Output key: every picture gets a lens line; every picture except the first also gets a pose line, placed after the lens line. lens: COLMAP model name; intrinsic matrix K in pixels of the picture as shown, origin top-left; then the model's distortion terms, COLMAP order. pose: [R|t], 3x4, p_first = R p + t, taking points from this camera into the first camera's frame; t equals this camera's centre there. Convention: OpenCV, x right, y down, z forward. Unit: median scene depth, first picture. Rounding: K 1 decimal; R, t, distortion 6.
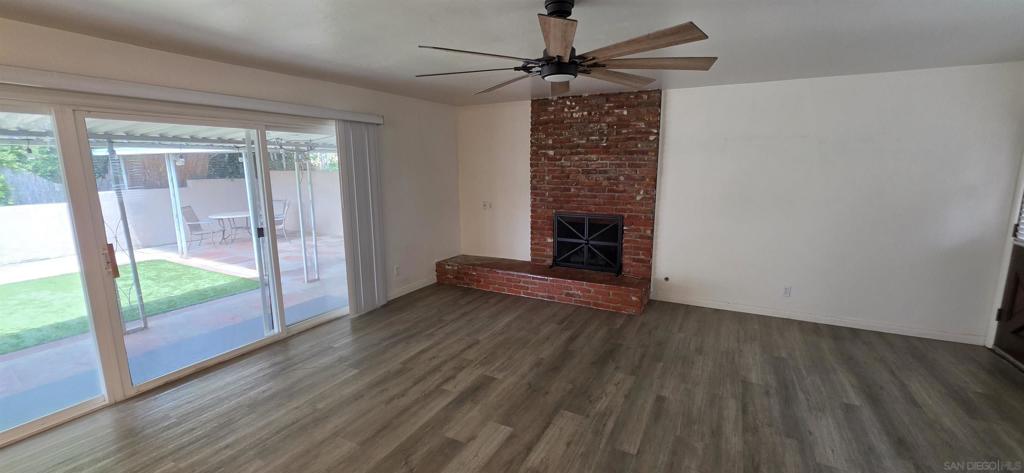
lens RADIAL K [[411.8, 0, 512.2], [0, 411.8, 234.0], [0, 0, 1]] dist [-0.001017, -0.000094]
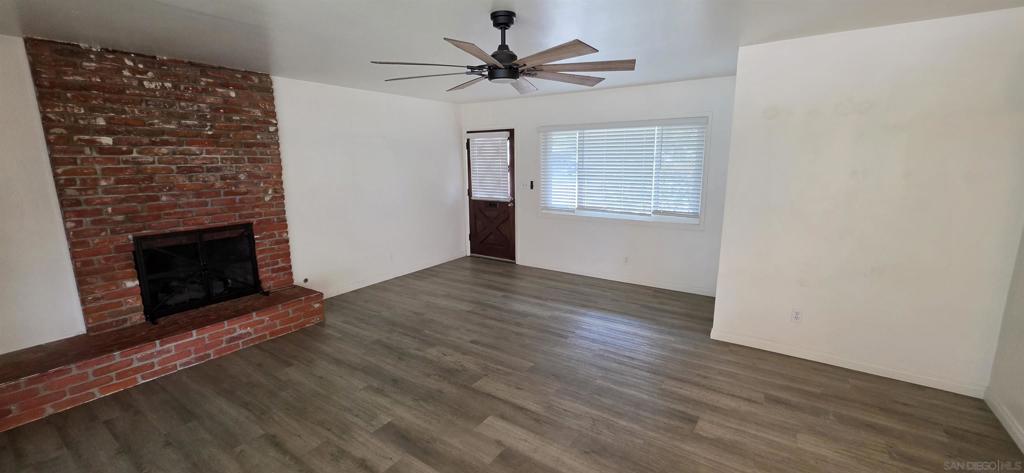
lens RADIAL K [[411.8, 0, 512.2], [0, 411.8, 234.0], [0, 0, 1]] dist [-0.001017, -0.000094]
pose [[0.116175, -0.178627, 0.977034, -0.476873], [0.173638, 0.972199, 0.157097, -0.060848], [-0.977933, 0.151400, 0.143962, 0.384915]]
